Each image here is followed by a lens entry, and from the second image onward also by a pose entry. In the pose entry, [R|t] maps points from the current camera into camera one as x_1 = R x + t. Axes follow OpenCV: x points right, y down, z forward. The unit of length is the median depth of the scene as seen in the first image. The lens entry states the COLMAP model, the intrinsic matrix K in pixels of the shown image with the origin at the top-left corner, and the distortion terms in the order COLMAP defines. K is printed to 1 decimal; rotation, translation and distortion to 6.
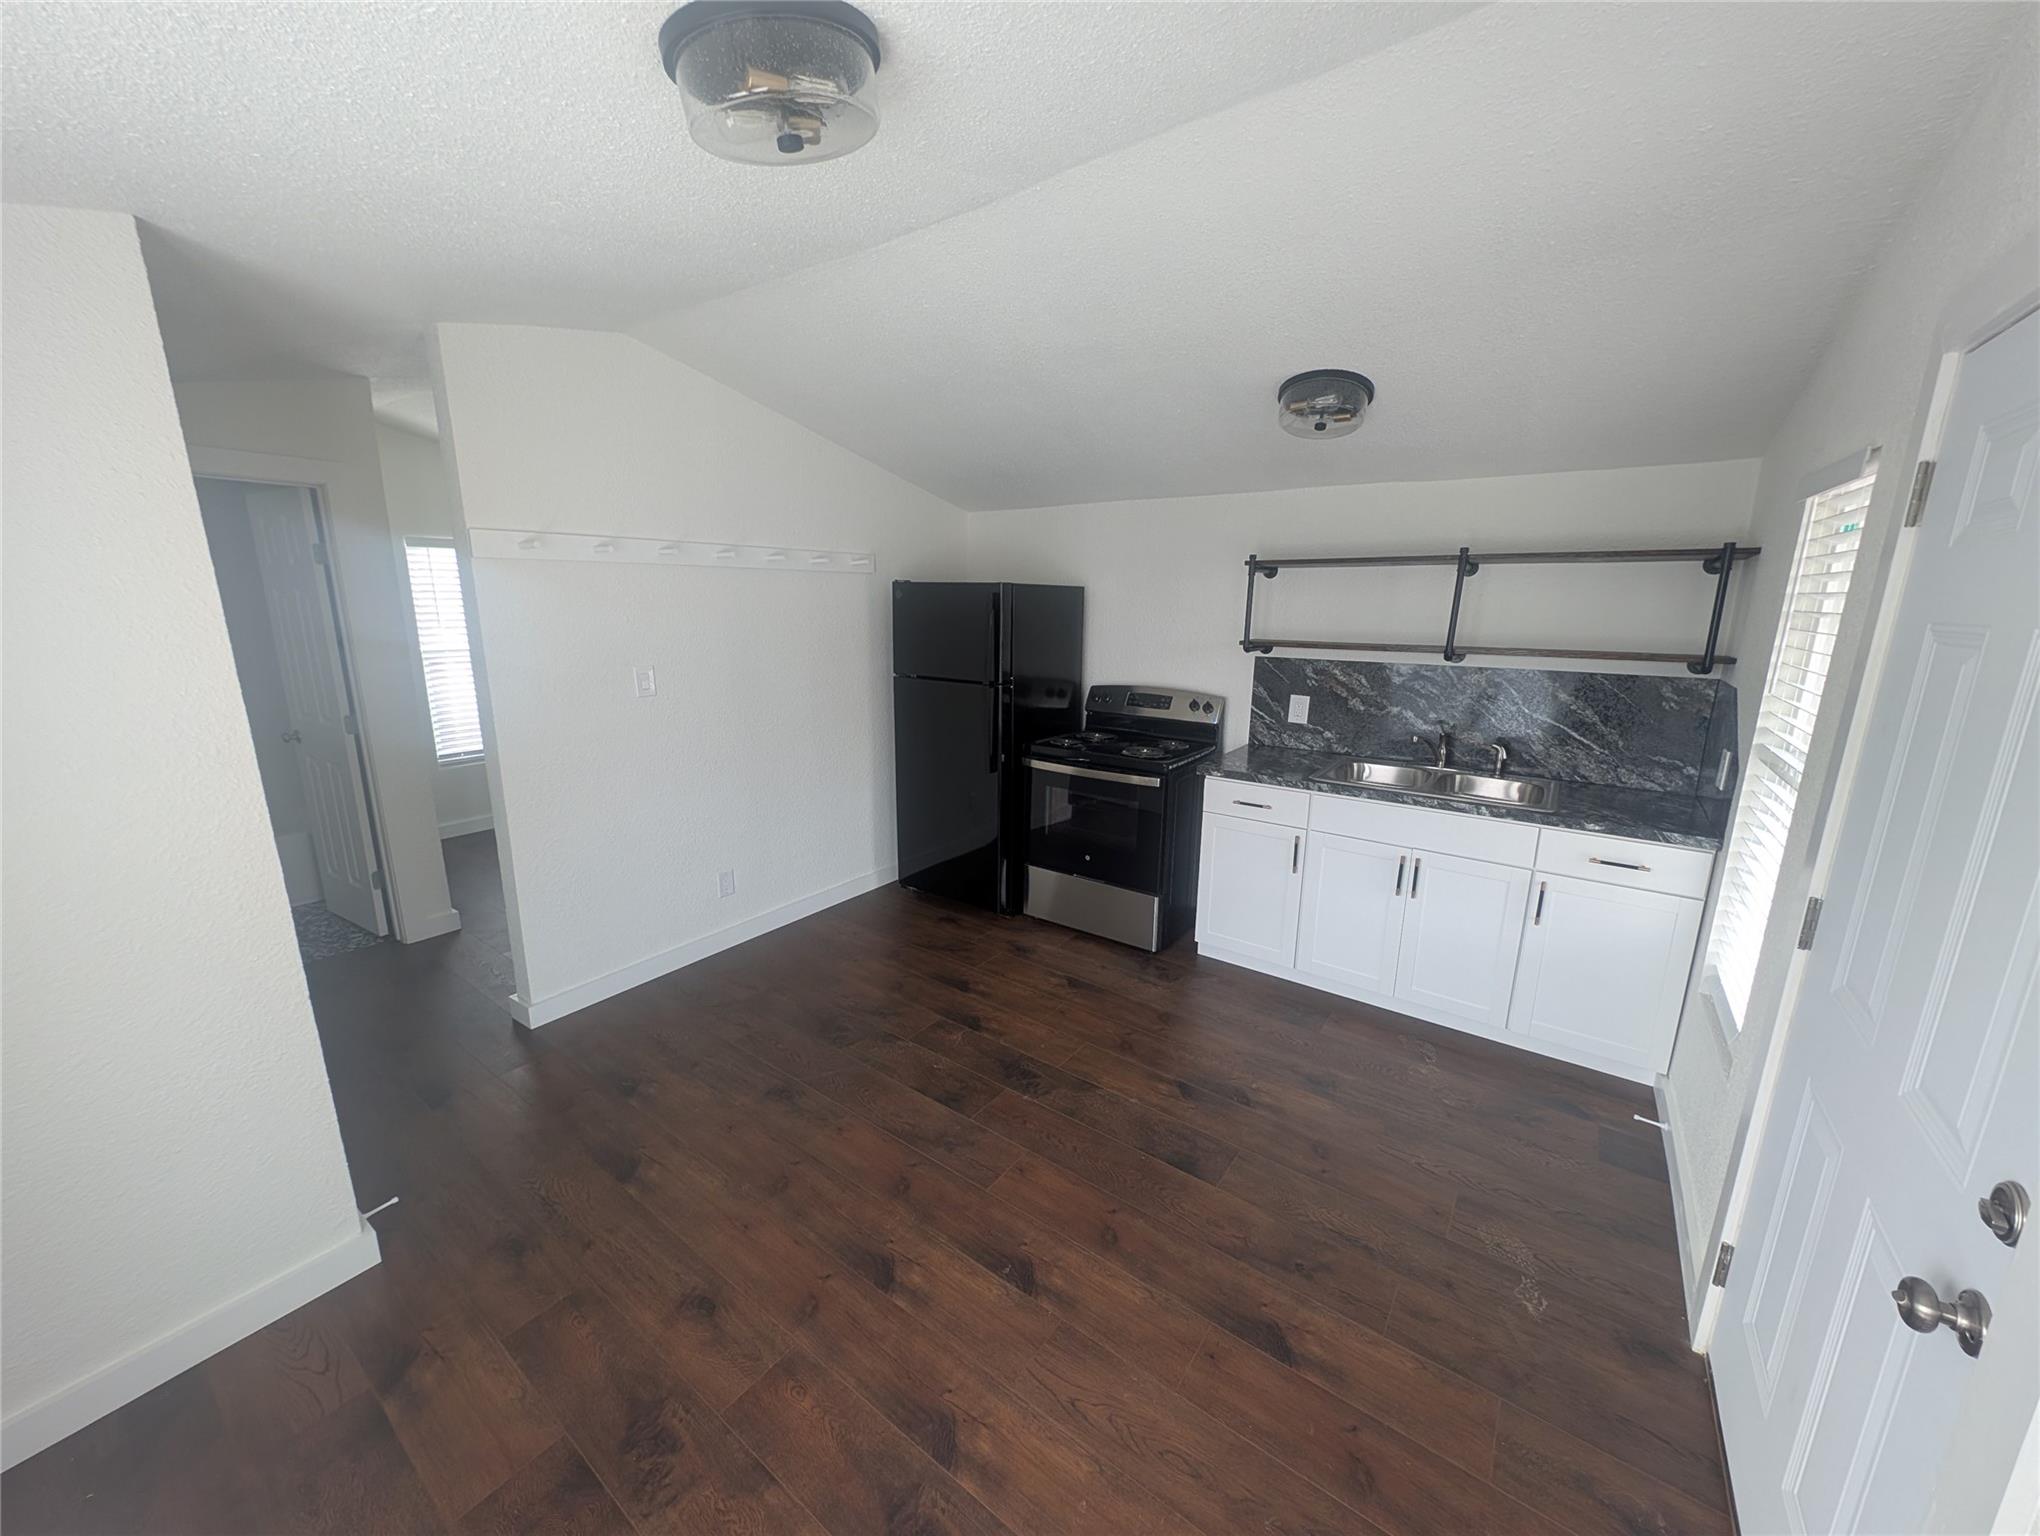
lens RADIAL K [[766.9, 0, 1026.7], [0, 766.9, 767.5], [0, 0, 1]] dist [0.023549, -0.008716]
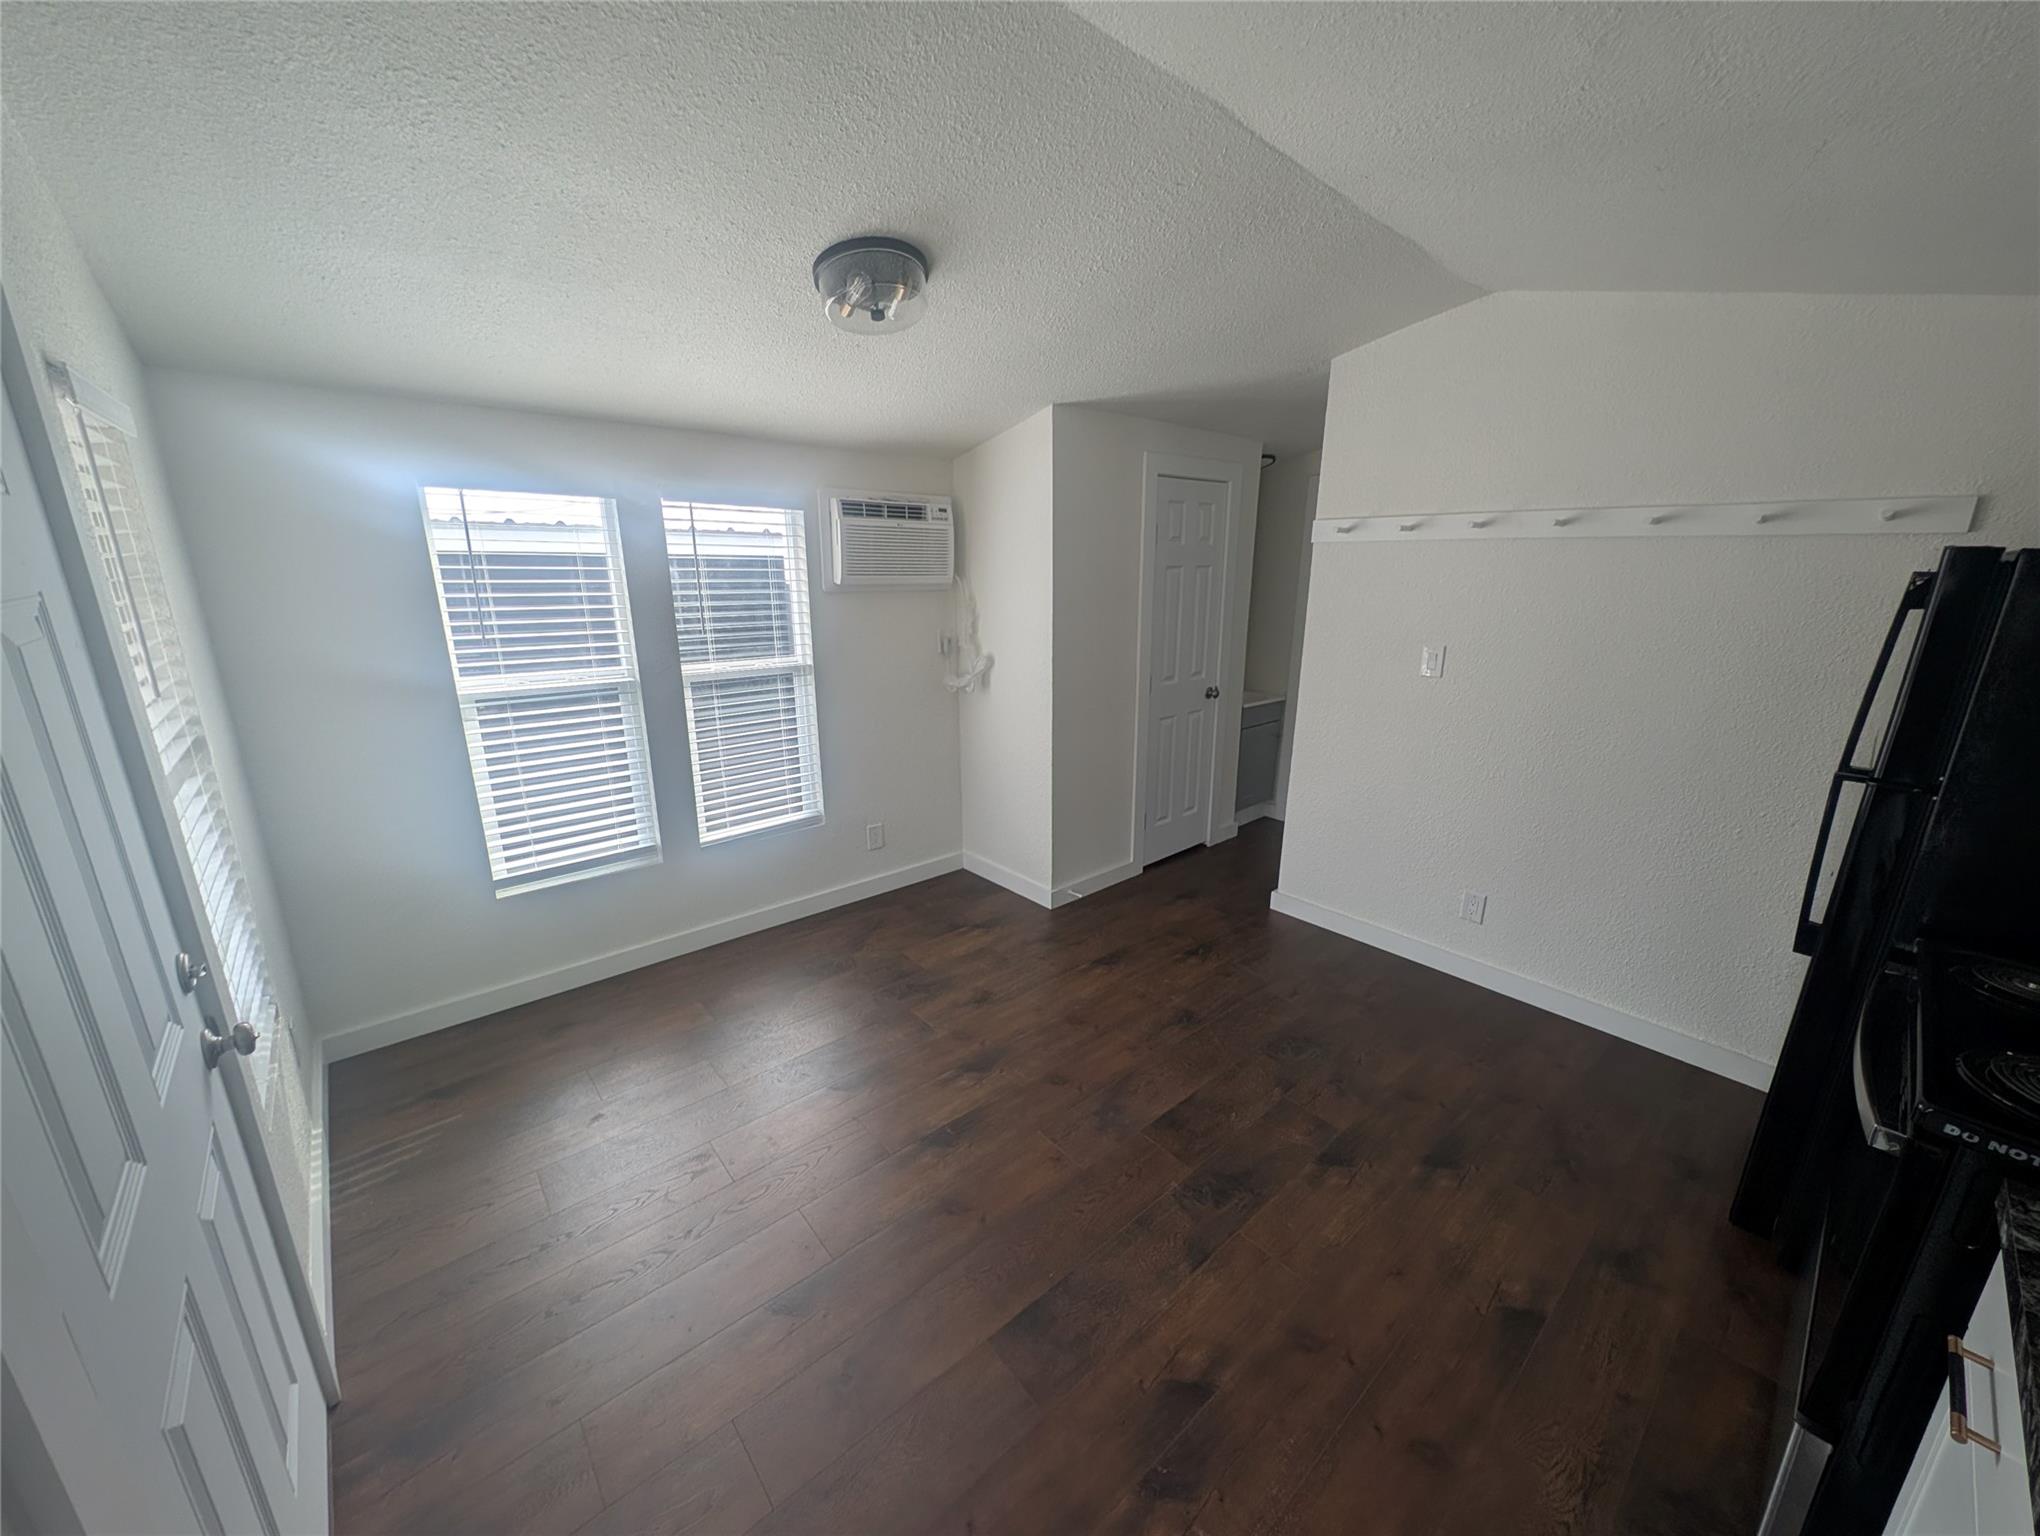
lens RADIAL K [[766.9, 0, 1026.7], [0, 766.9, 767.5], [0, 0, 1]] dist [0.023549, -0.008716]
pose [[-0.224821, 0.240470, -0.944261, 0.582915], [-0.226780, 0.929545, 0.290717, -0.157414], [0.947642, 0.279499, -0.154448, 0.702774]]
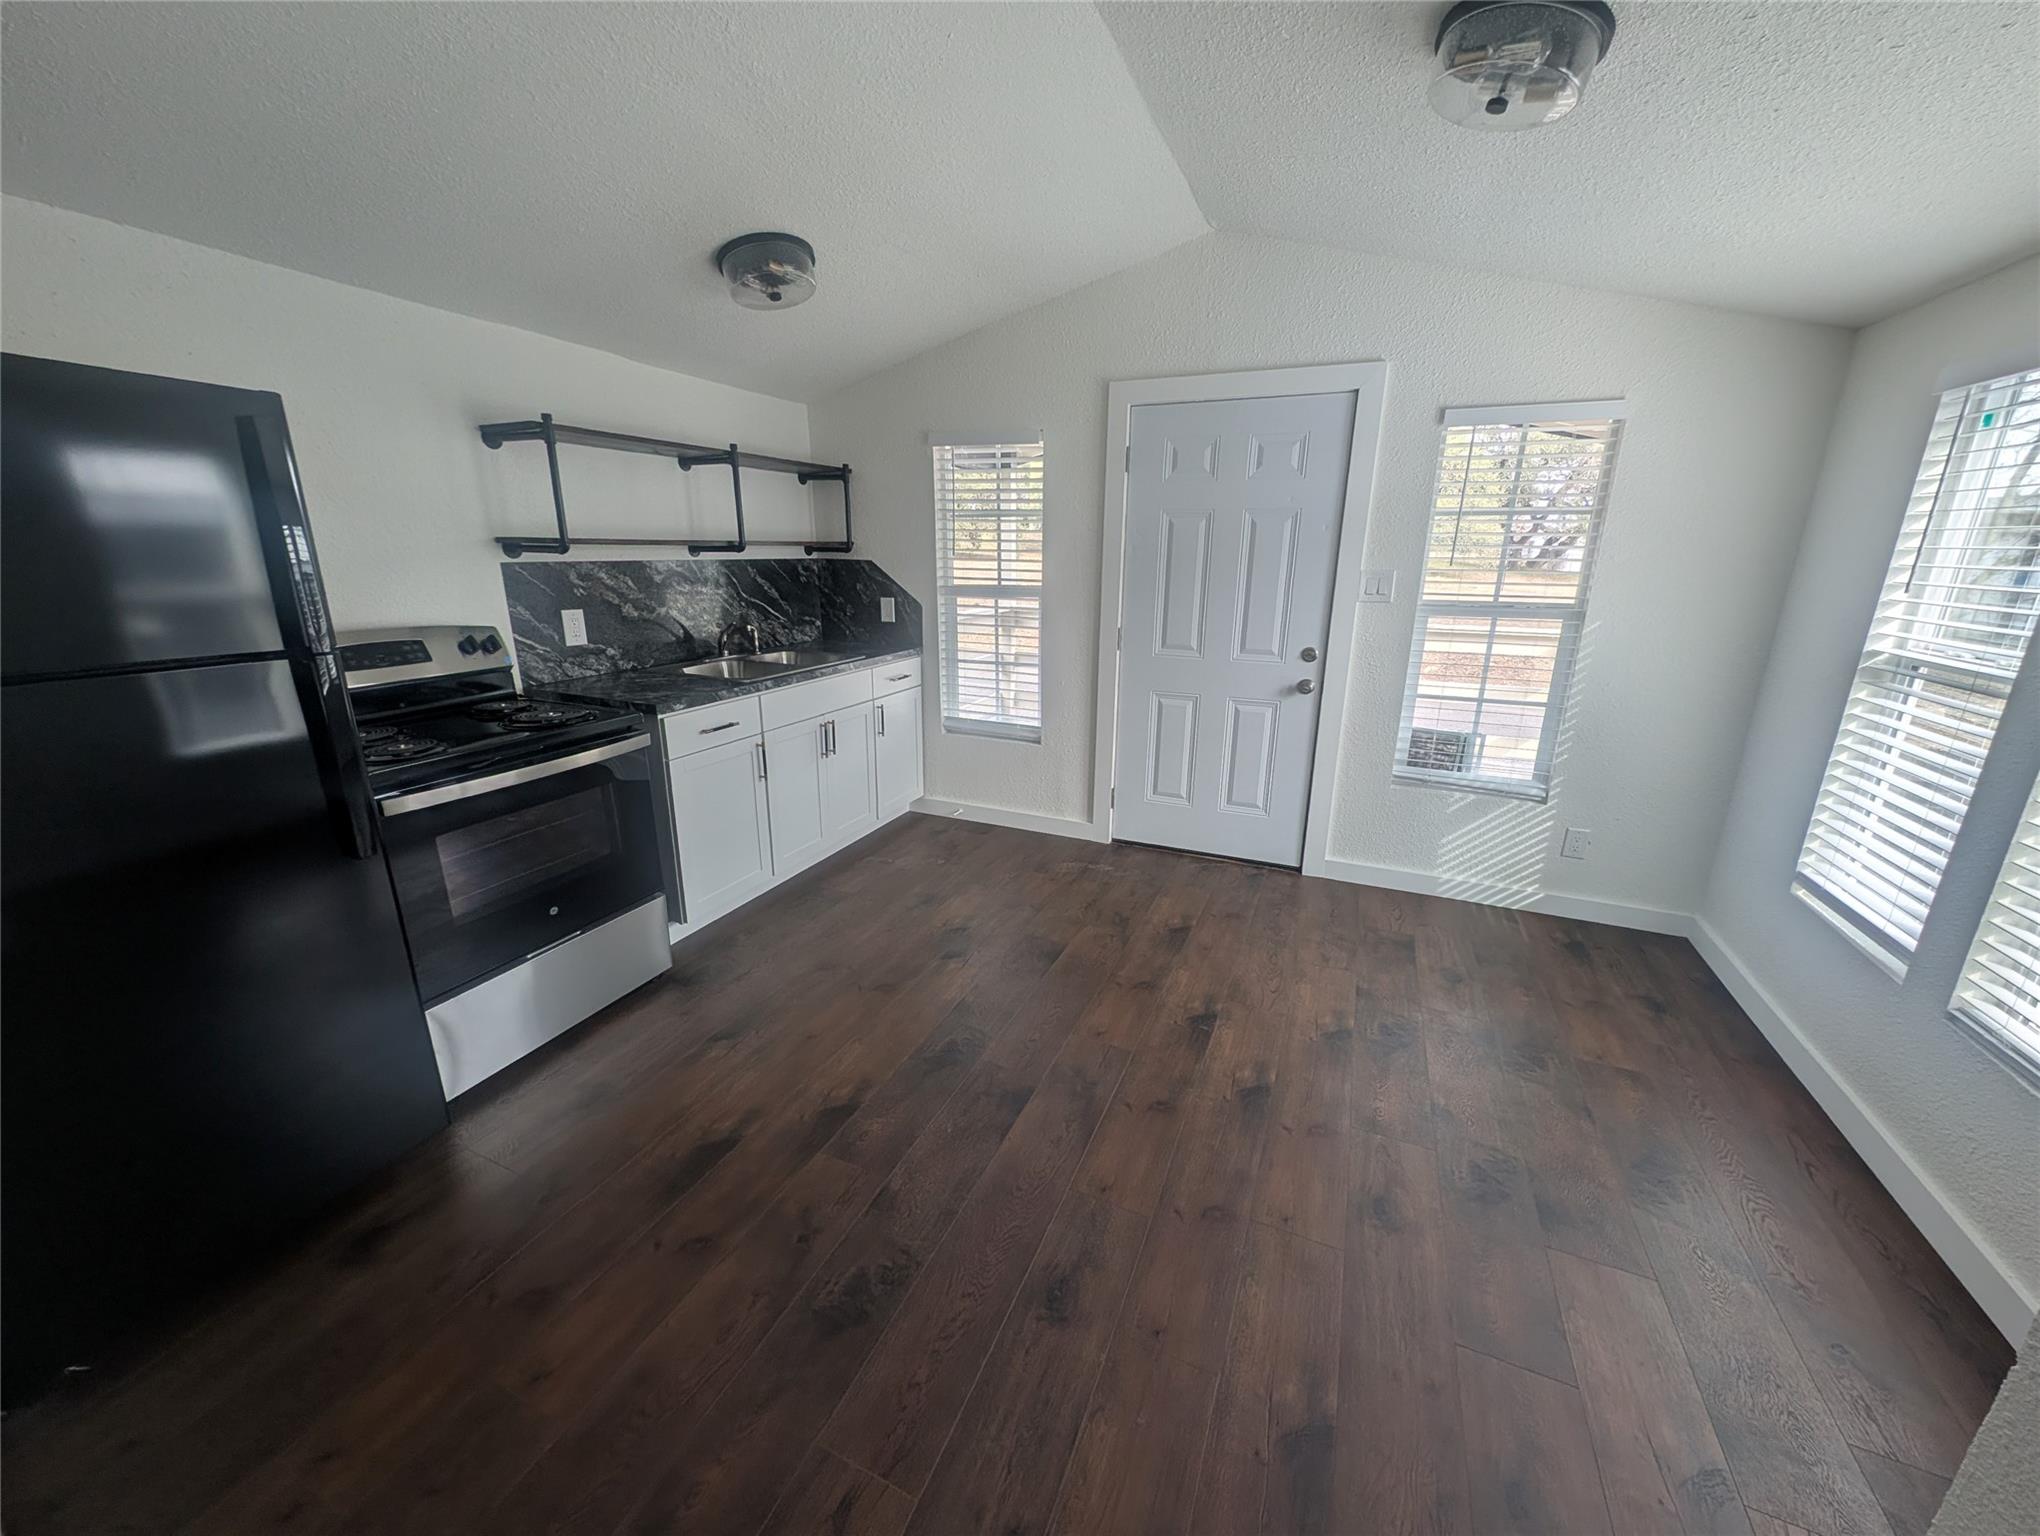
lens RADIAL K [[766.9, 0, 1026.7], [0, 766.9, 767.5], [0, 0, 1]] dist [0.023549, -0.008716]
pose [[-0.213387, -0.284213, 0.934713, -0.624509], [0.198217, 0.924256, 0.326284, -0.129290], [-0.956648, 0.254901, -0.140889, 0.827683]]
